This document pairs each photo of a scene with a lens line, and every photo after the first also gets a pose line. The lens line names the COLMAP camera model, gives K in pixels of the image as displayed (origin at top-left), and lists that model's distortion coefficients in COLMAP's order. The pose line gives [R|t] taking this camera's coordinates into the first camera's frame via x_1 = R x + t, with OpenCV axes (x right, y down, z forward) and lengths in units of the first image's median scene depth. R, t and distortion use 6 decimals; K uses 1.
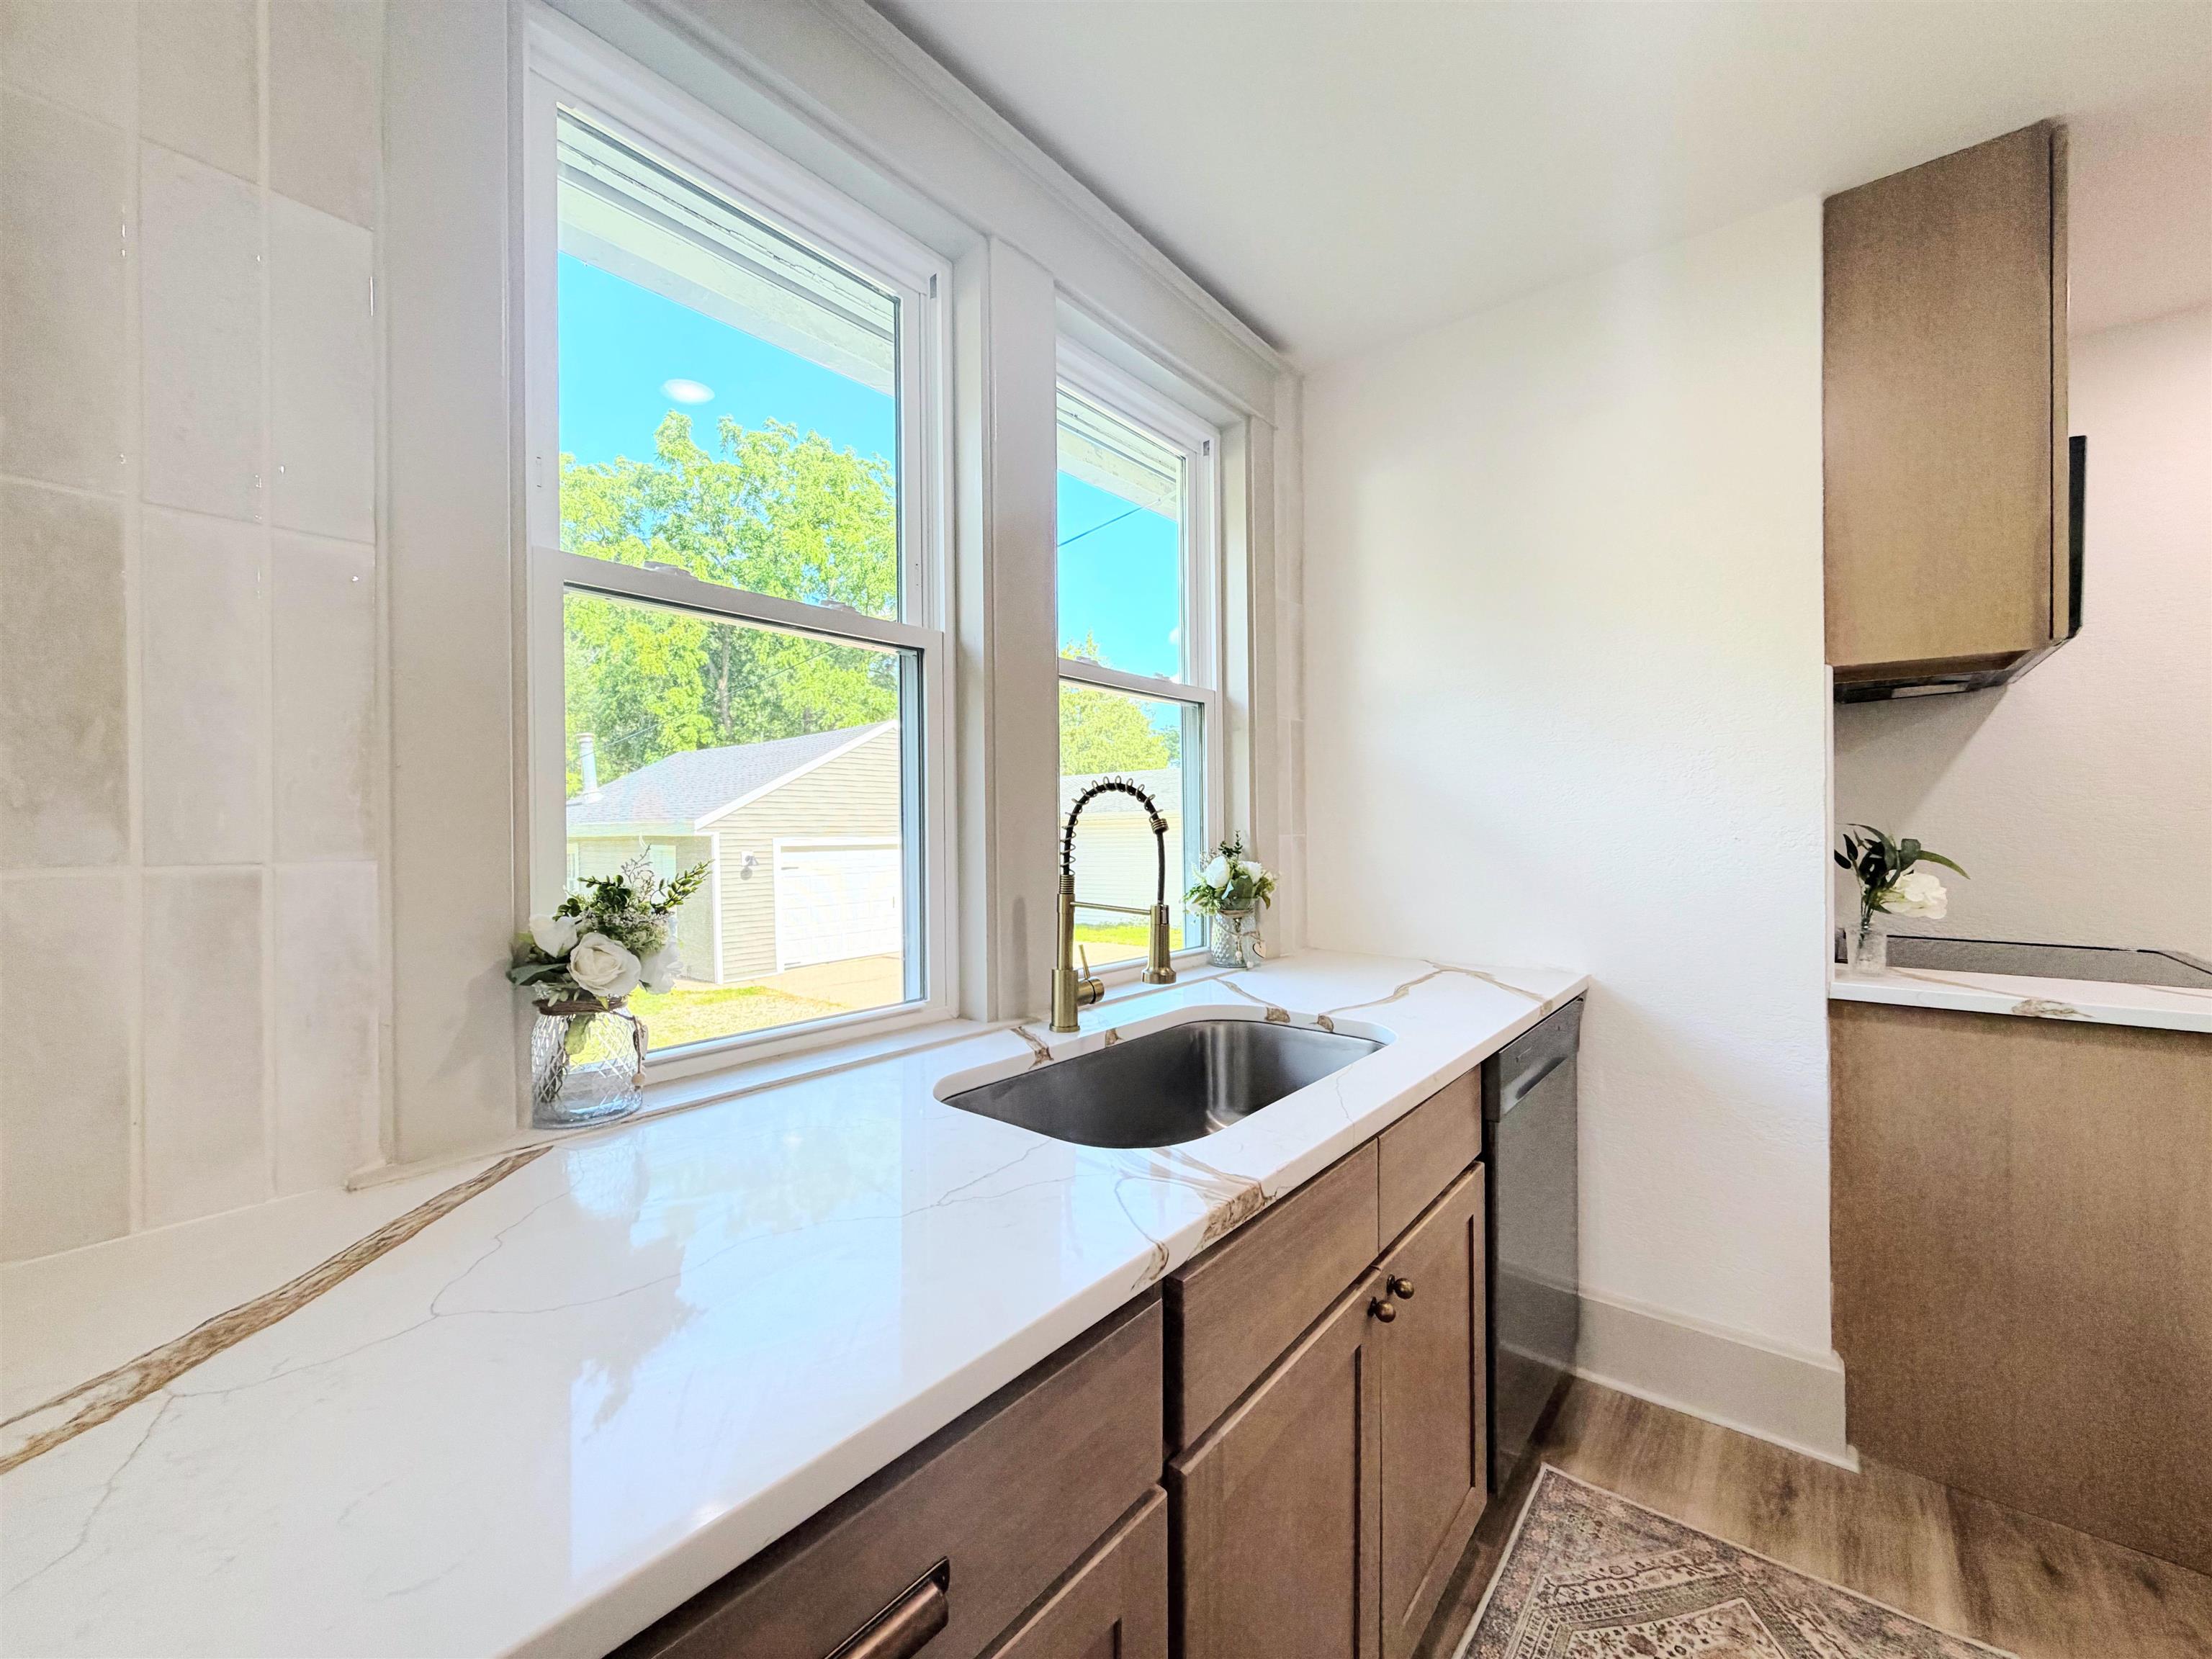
lens RADIAL K [[879.7, 0, 1099.5], [0, 879.7, 825.3], [0, 0, 1]] dist [-0.002338, 0.000058]
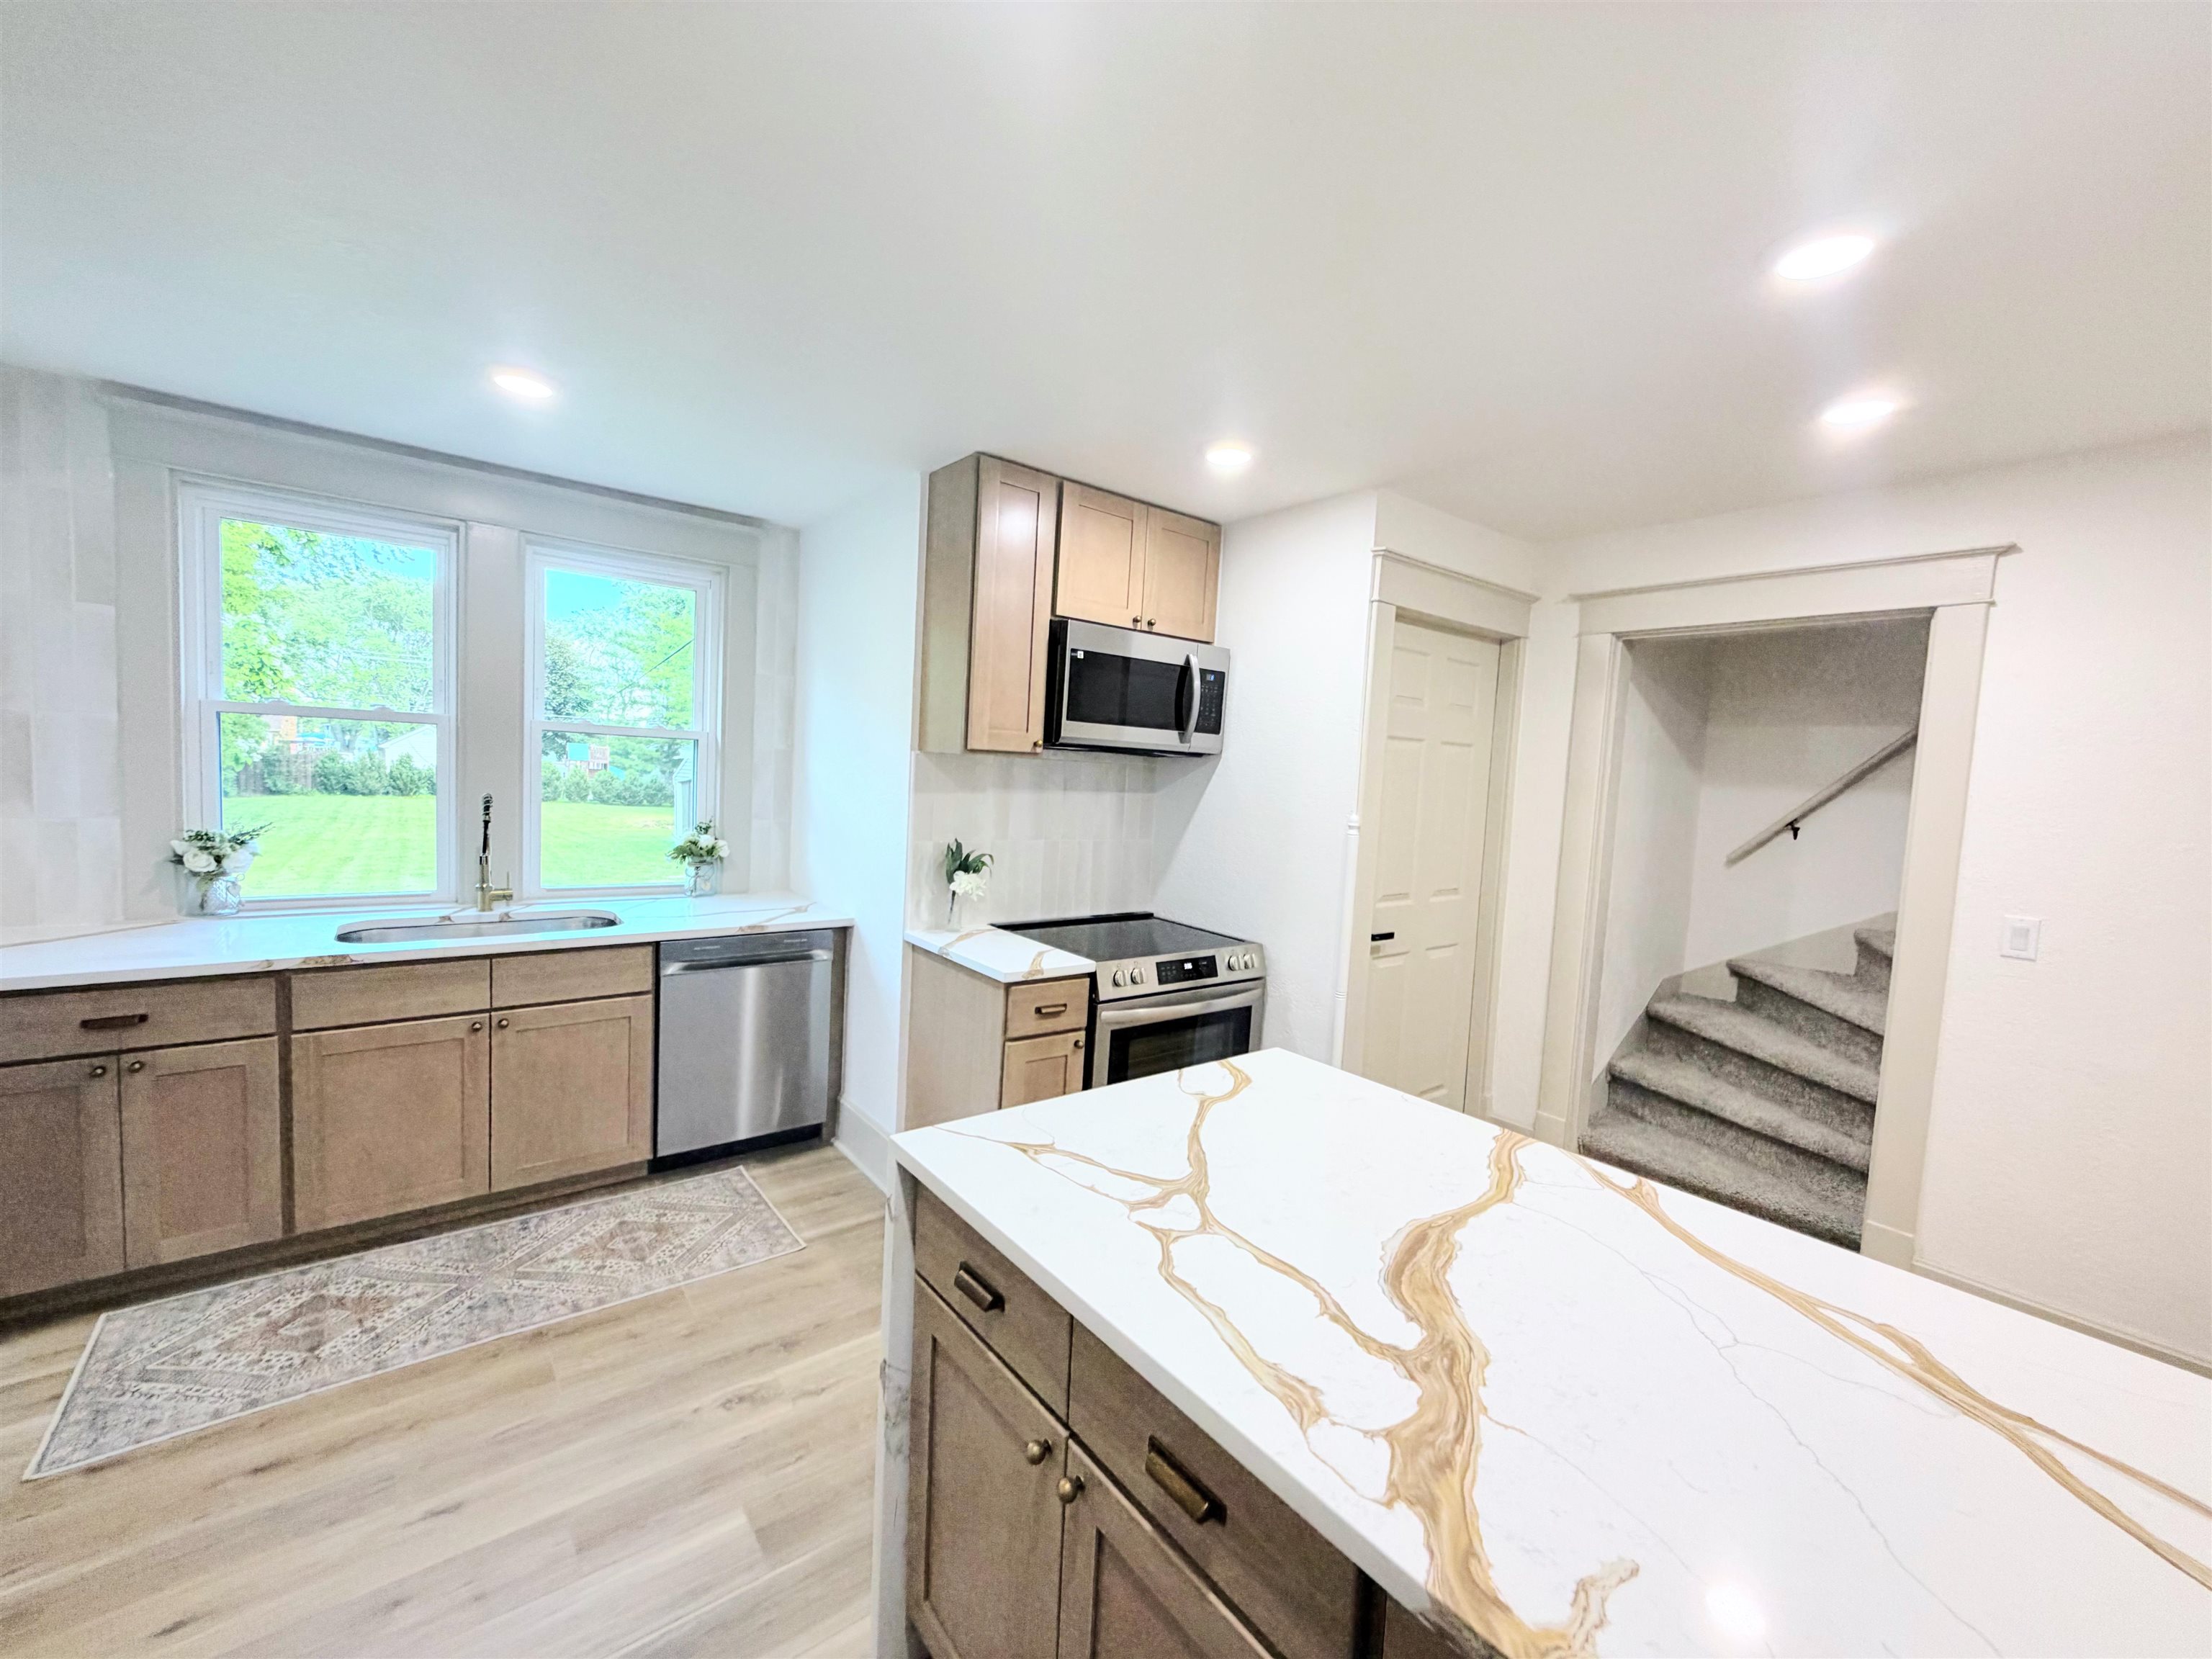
lens RADIAL K [[879.7, 0, 1107.0], [0, 879.7, 831.8], [0, 0, 1]] dist [-0.002338, 0.000058]
pose [[0.976698, 0.074261, -0.201359, 2.872546], [-0.060033, 0.995308, 0.075878, -0.323520], [0.206049, -0.062022, 0.976574, -1.150163]]
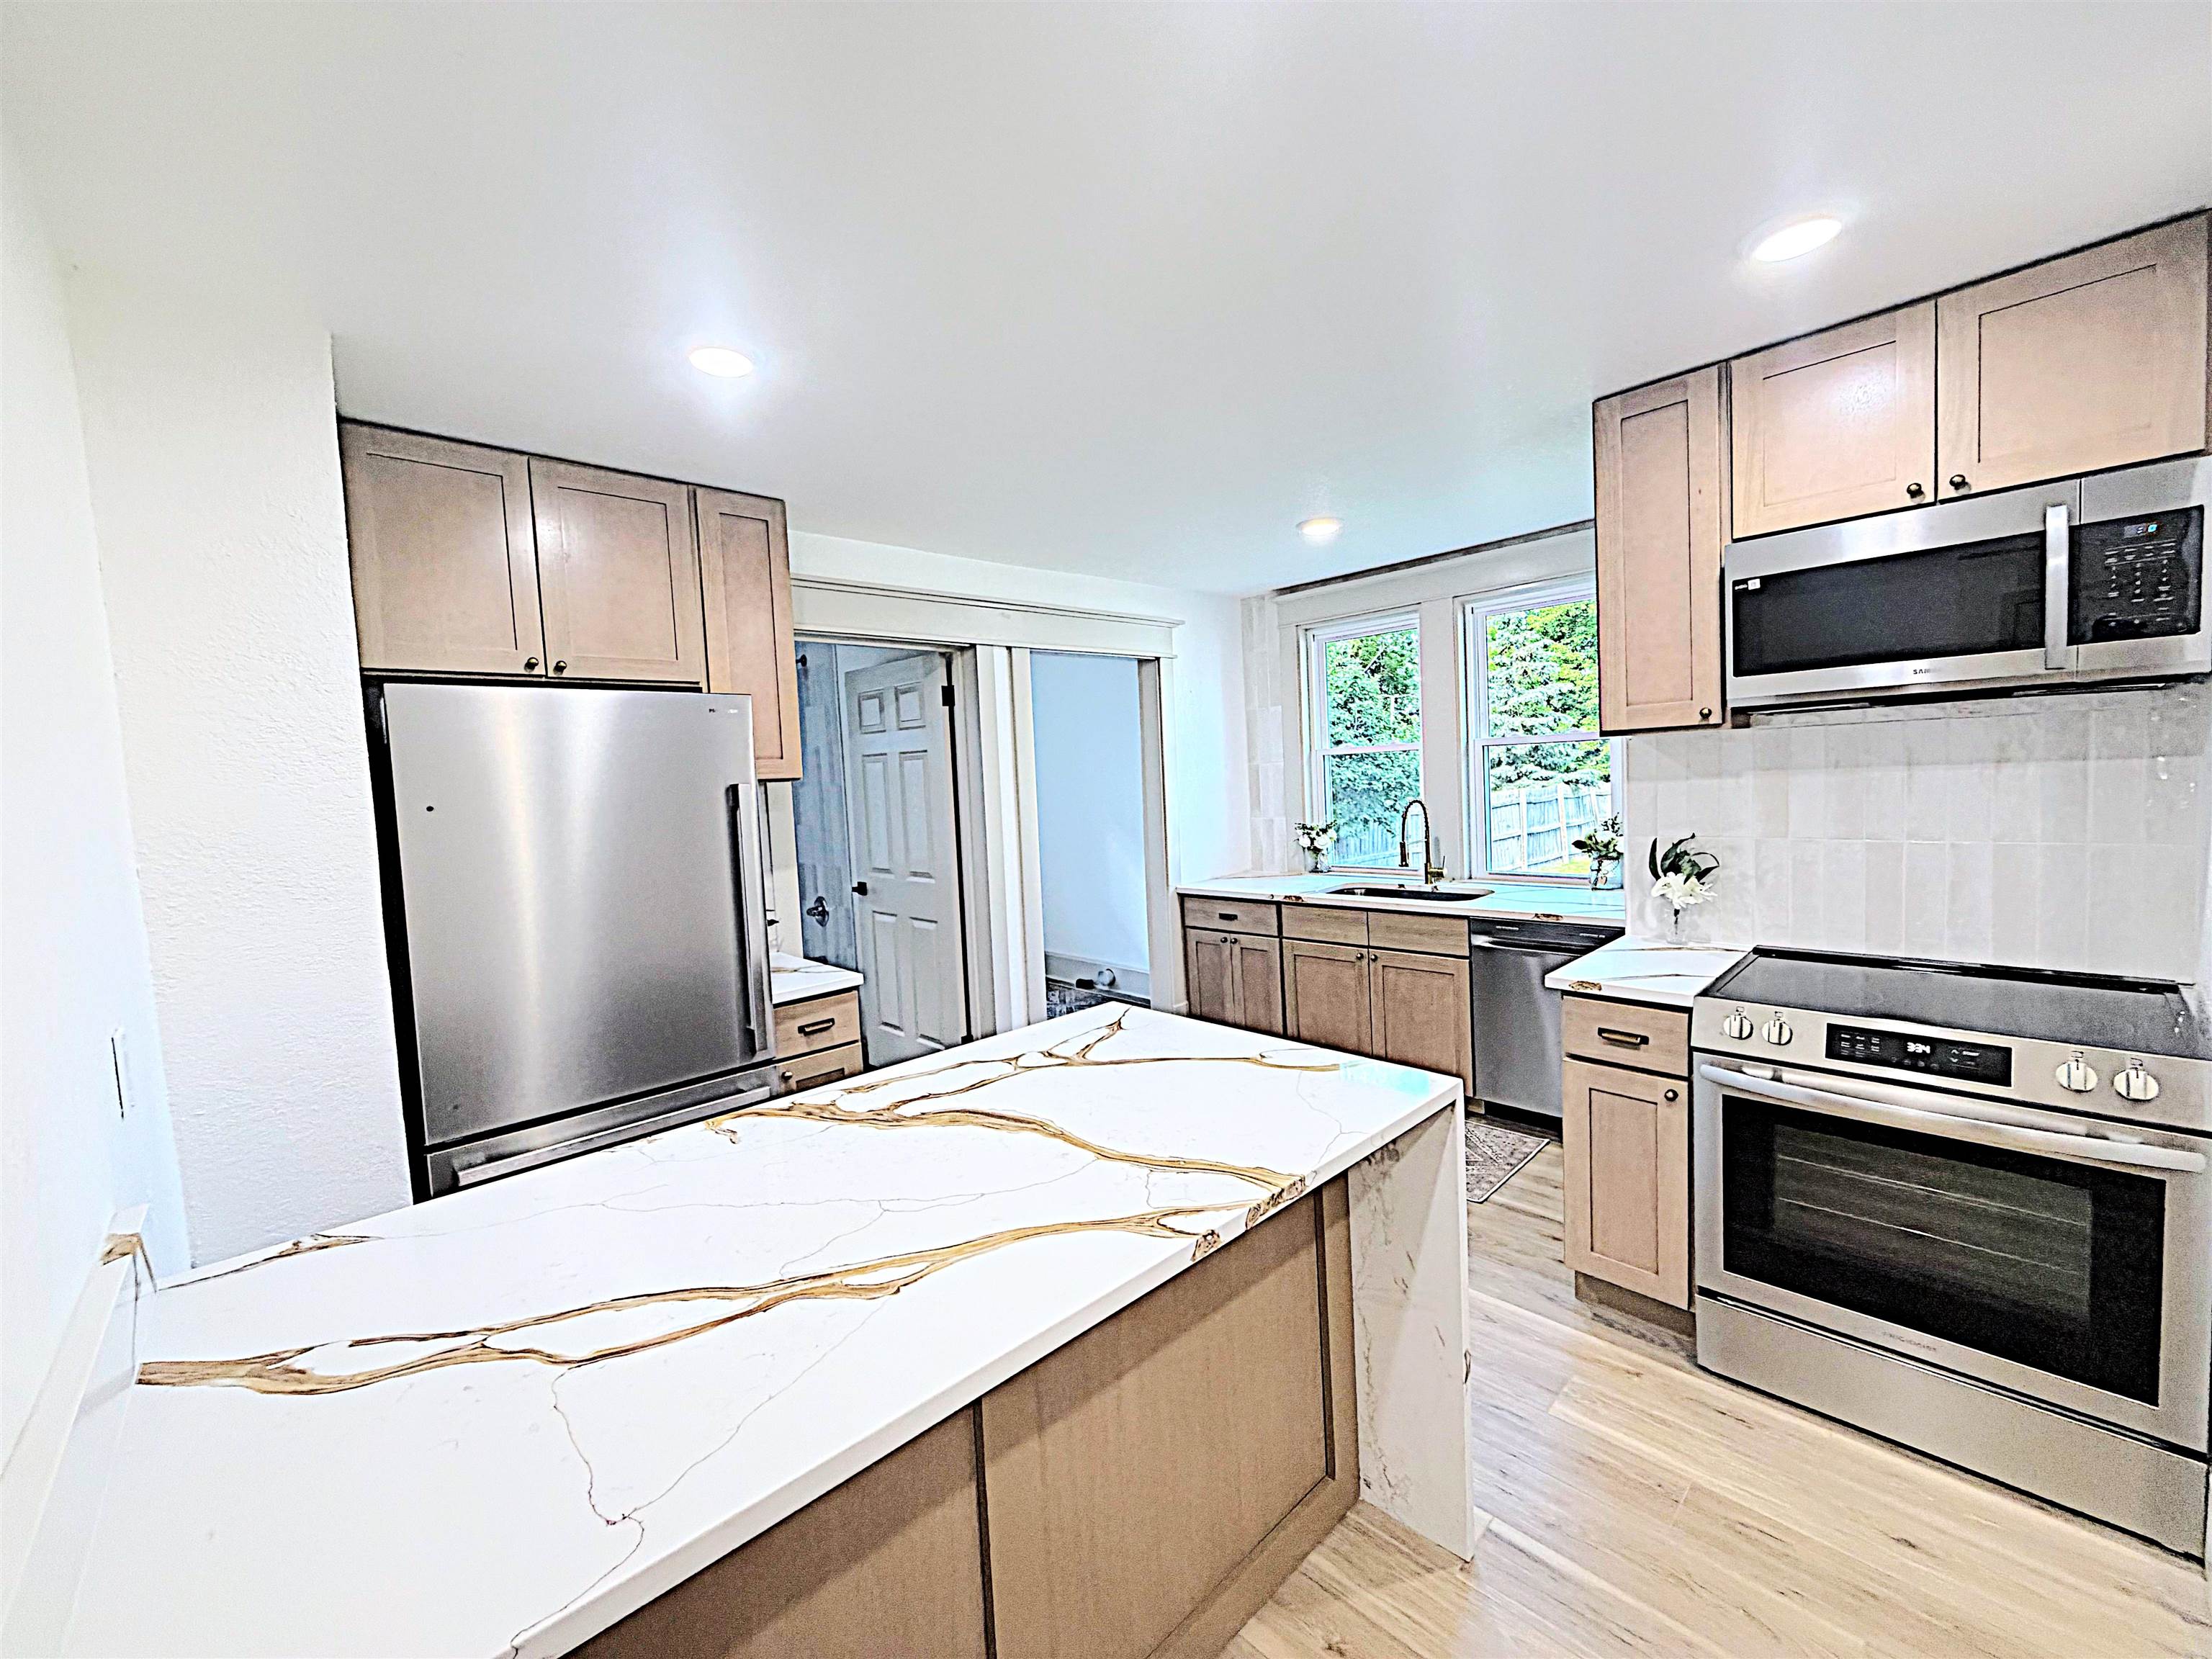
lens RADIAL K [[879.7, 0, 1095.0], [0, 879.7, 833.1], [0, 0, 1]] dist [-0.002338, 0.000058]
pose [[-0.123984, 0.079846, -0.989067, 4.659910], [0.056199, 0.995722, 0.073339, -0.325523], [0.990692, -0.046491, -0.127940, 0.496295]]
